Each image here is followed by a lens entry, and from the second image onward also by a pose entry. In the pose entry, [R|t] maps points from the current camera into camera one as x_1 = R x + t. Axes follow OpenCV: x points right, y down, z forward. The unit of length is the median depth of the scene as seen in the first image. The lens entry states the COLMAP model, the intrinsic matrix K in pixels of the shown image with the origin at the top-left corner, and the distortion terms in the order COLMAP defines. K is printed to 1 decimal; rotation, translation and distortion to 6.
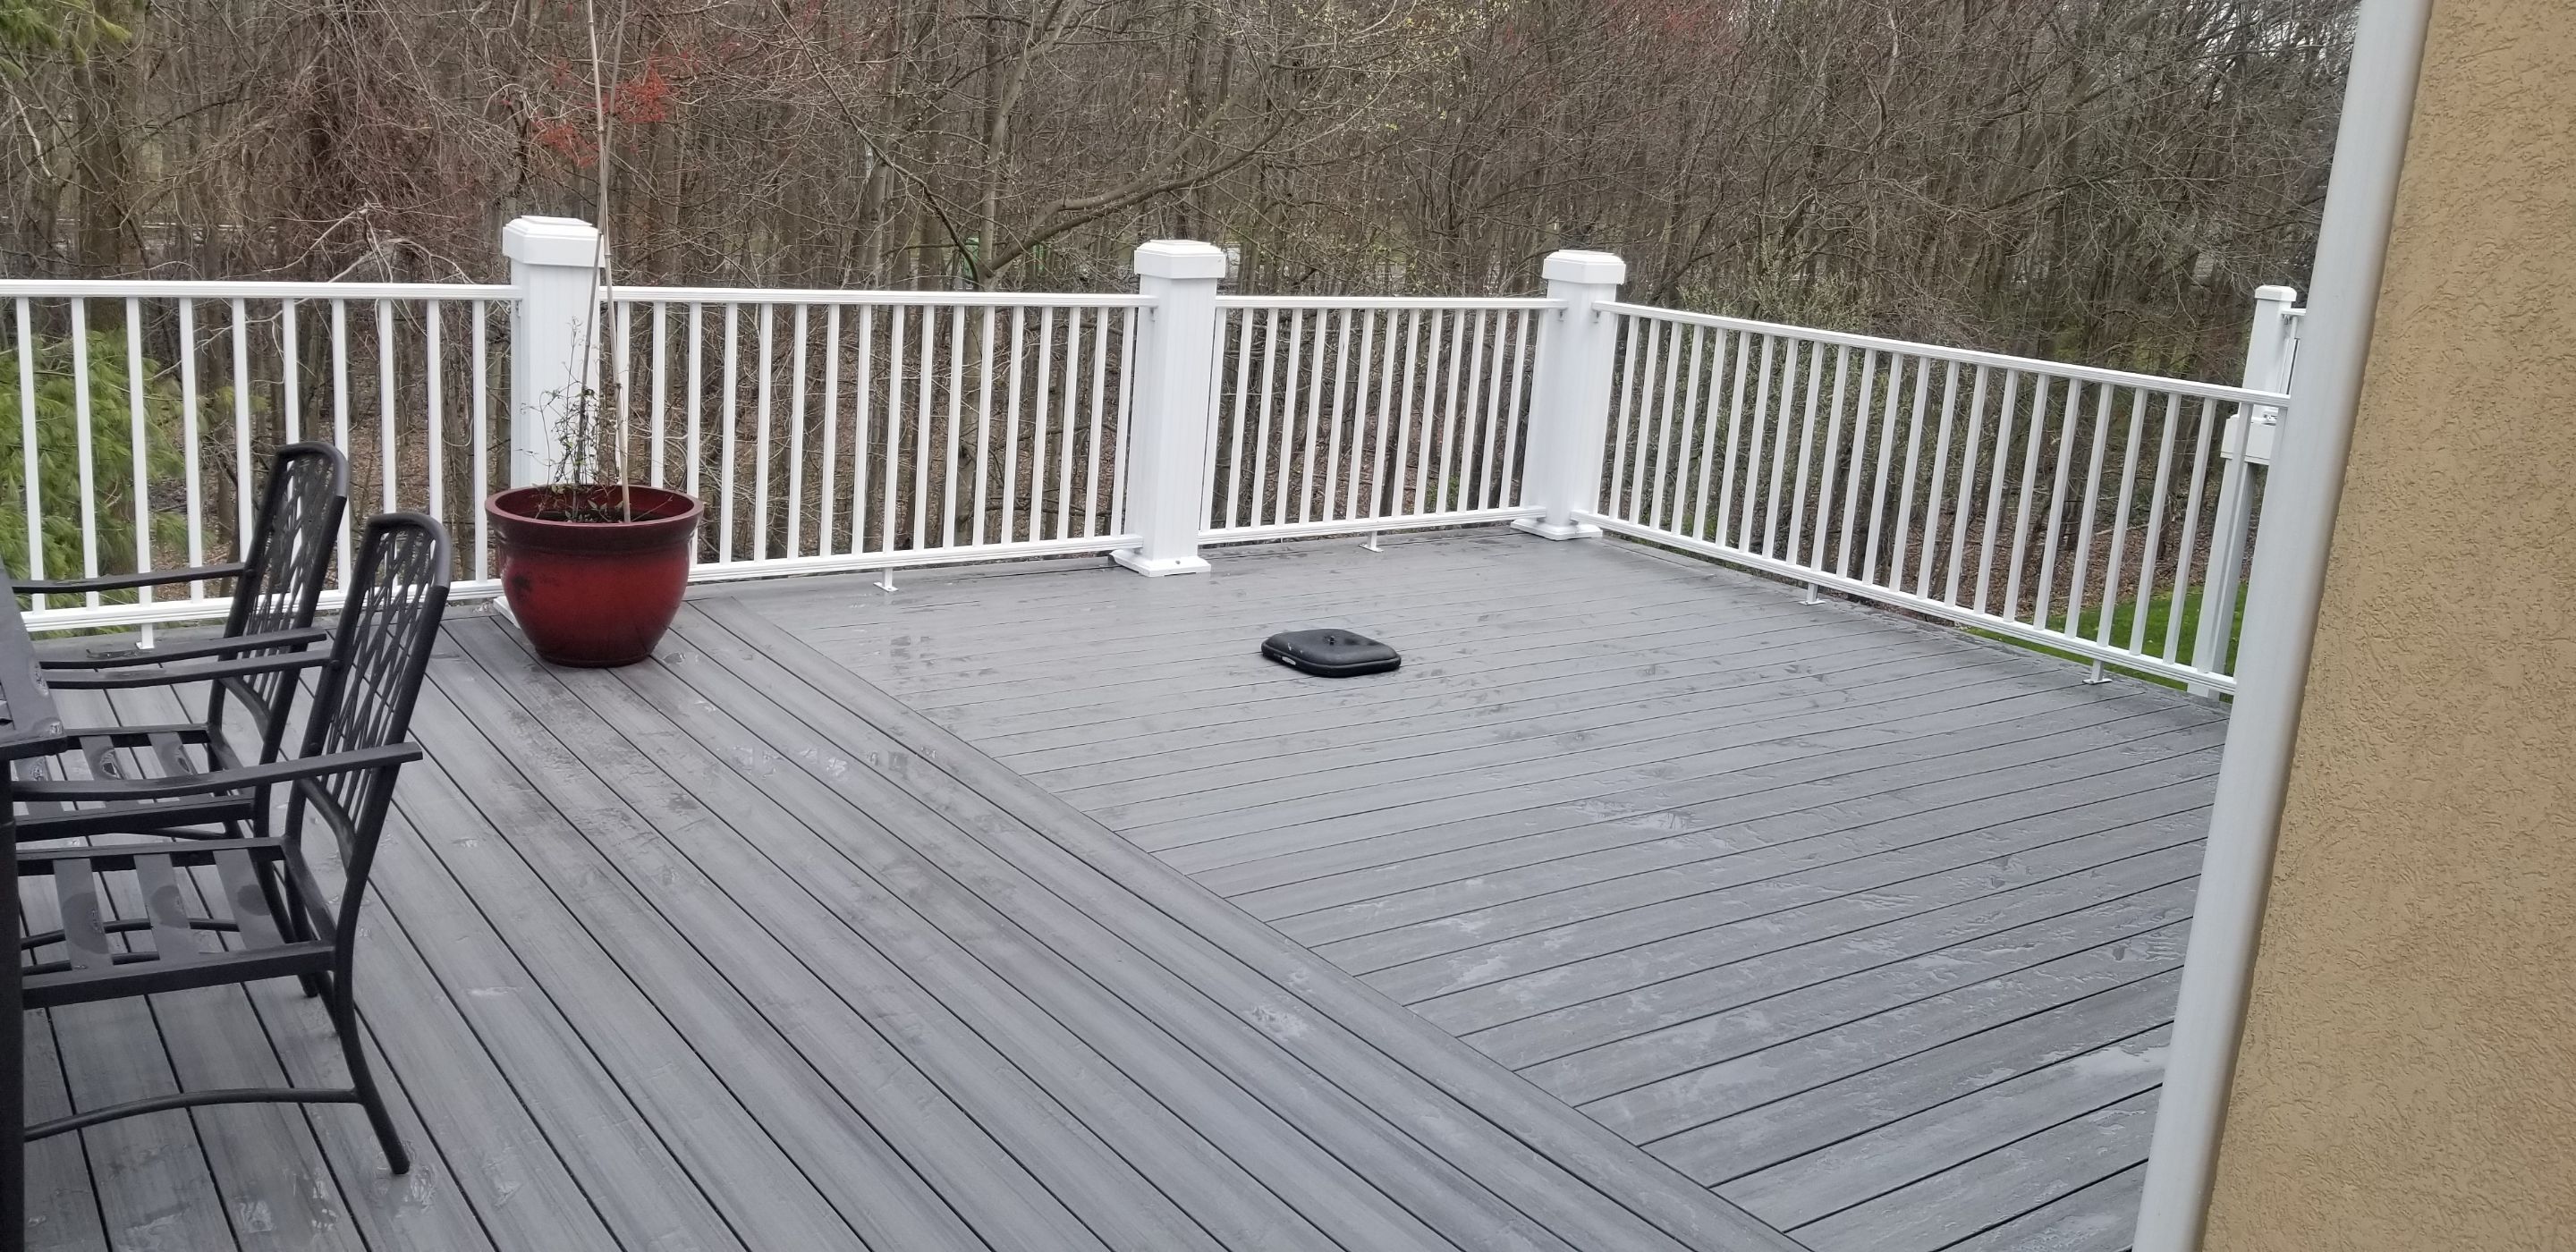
lens RADIAL K [[2018.1, 0, 1222.0], [0, 2018.1, 554.3], [0, 0, 1]] dist [0.077506, -0.096577]
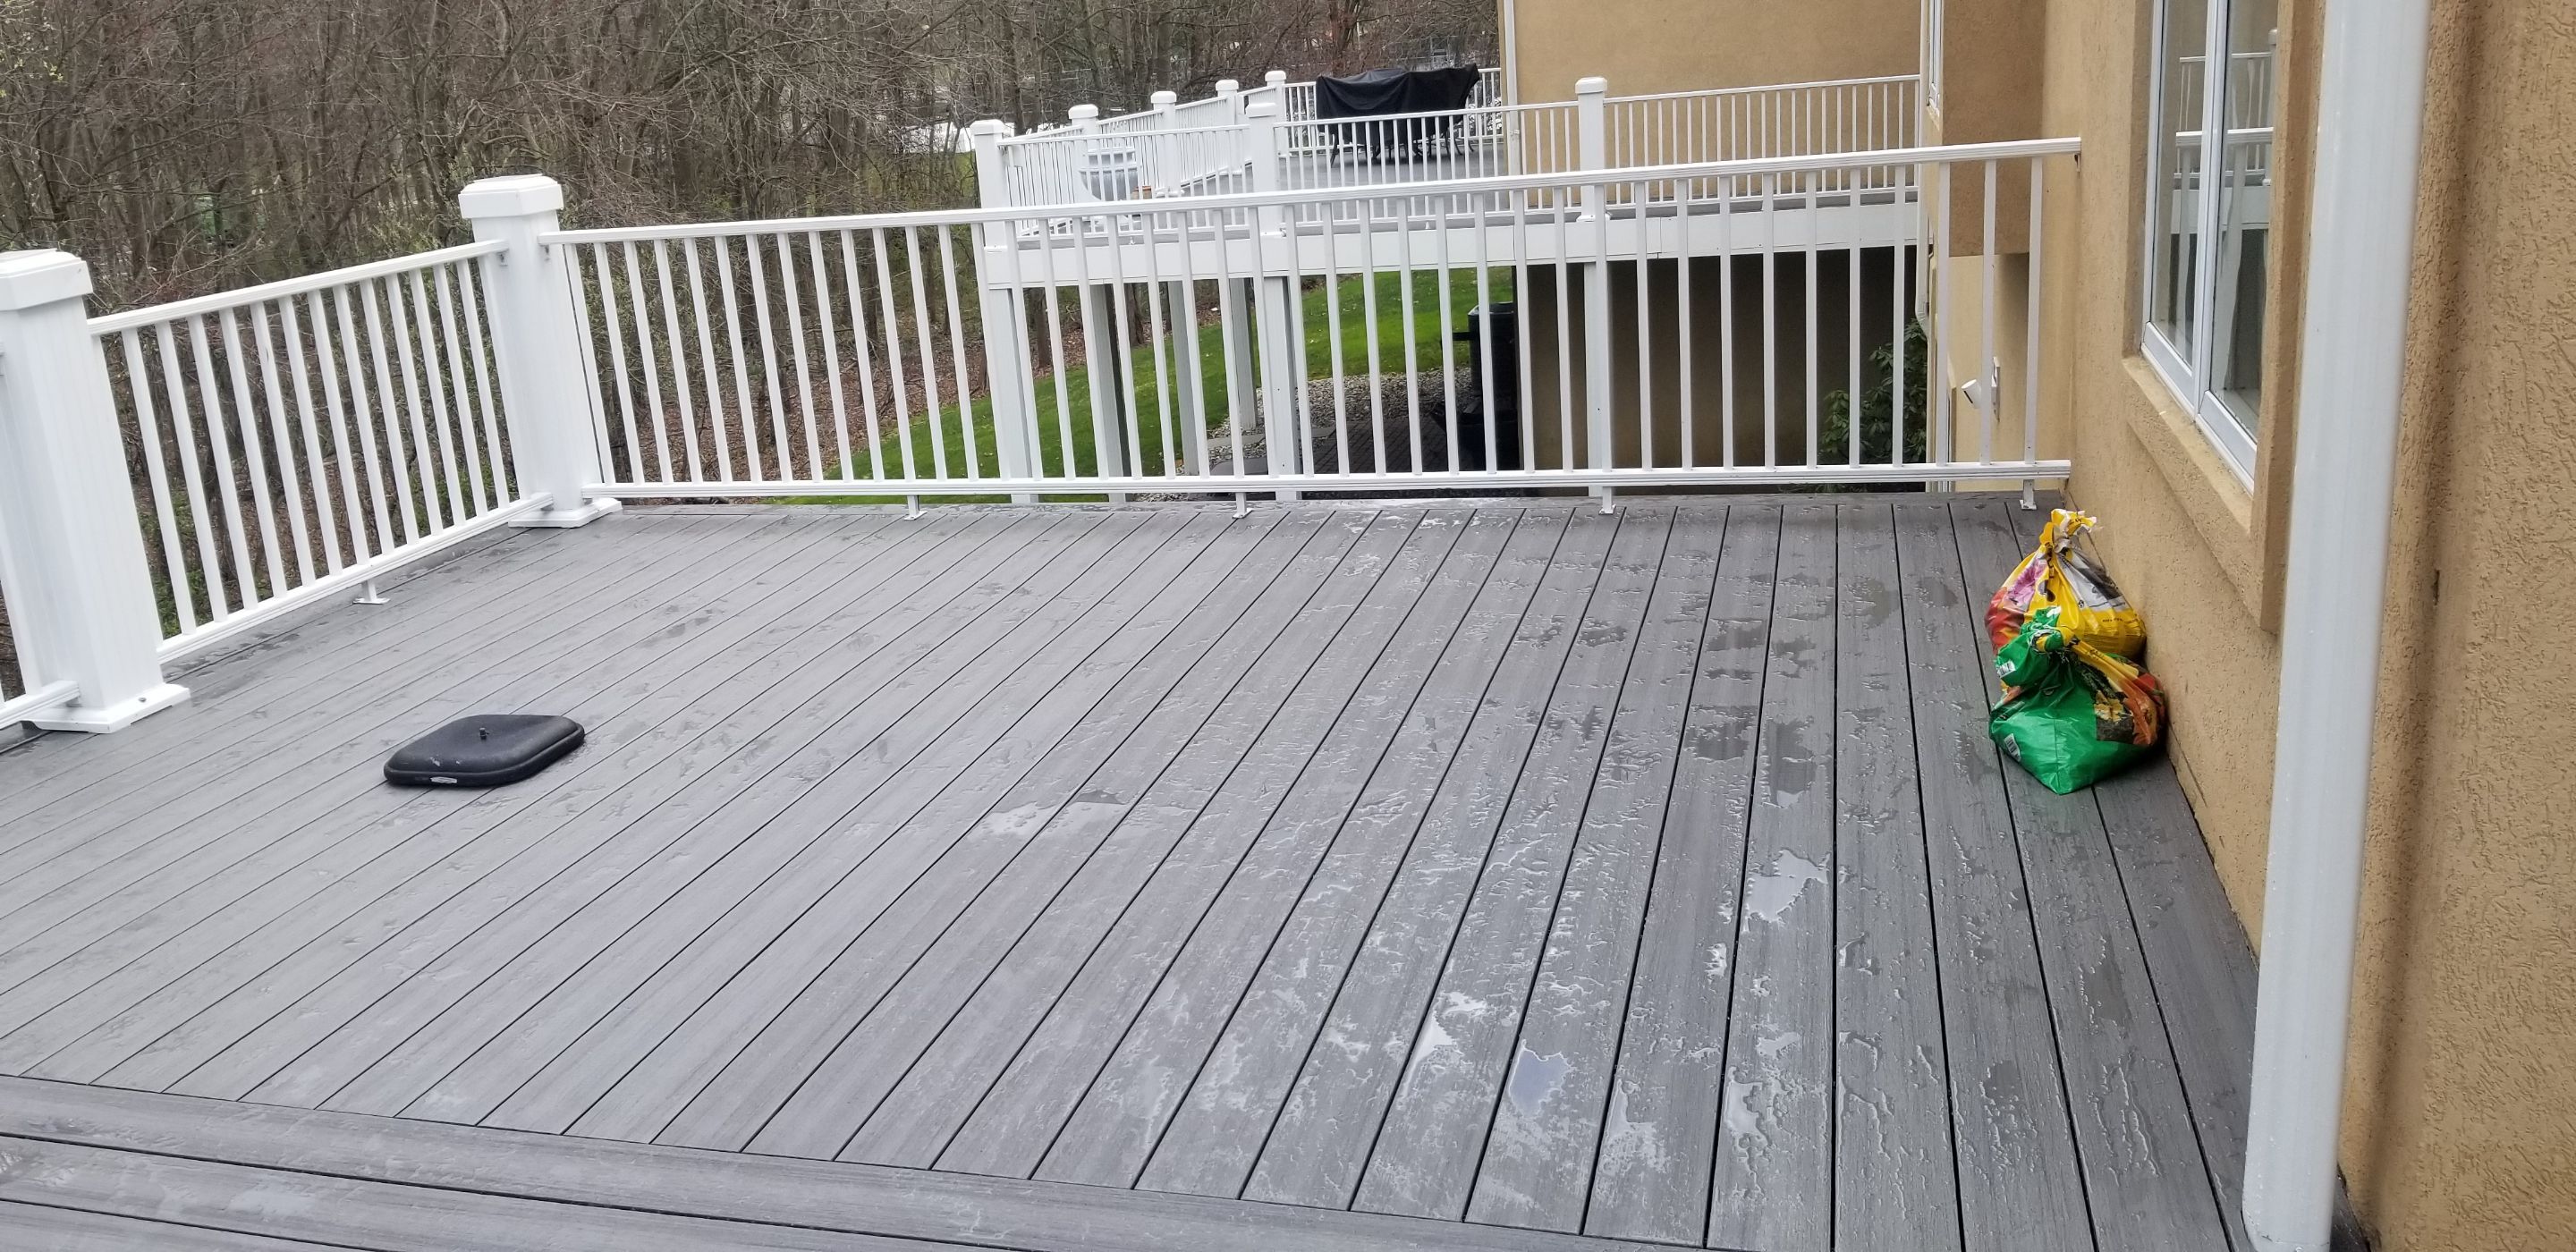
lens RADIAL K [[2018.1, 0, 1222.0], [0, 2018.1, 554.3], [0, 0, 1]] dist [0.077506, -0.096577]
pose [[0.776627, -0.280129, 0.564250, -0.120417], [0.254795, 0.958839, 0.125330, -0.039253], [-0.576134, 0.046434, 0.816035, 0.200577]]
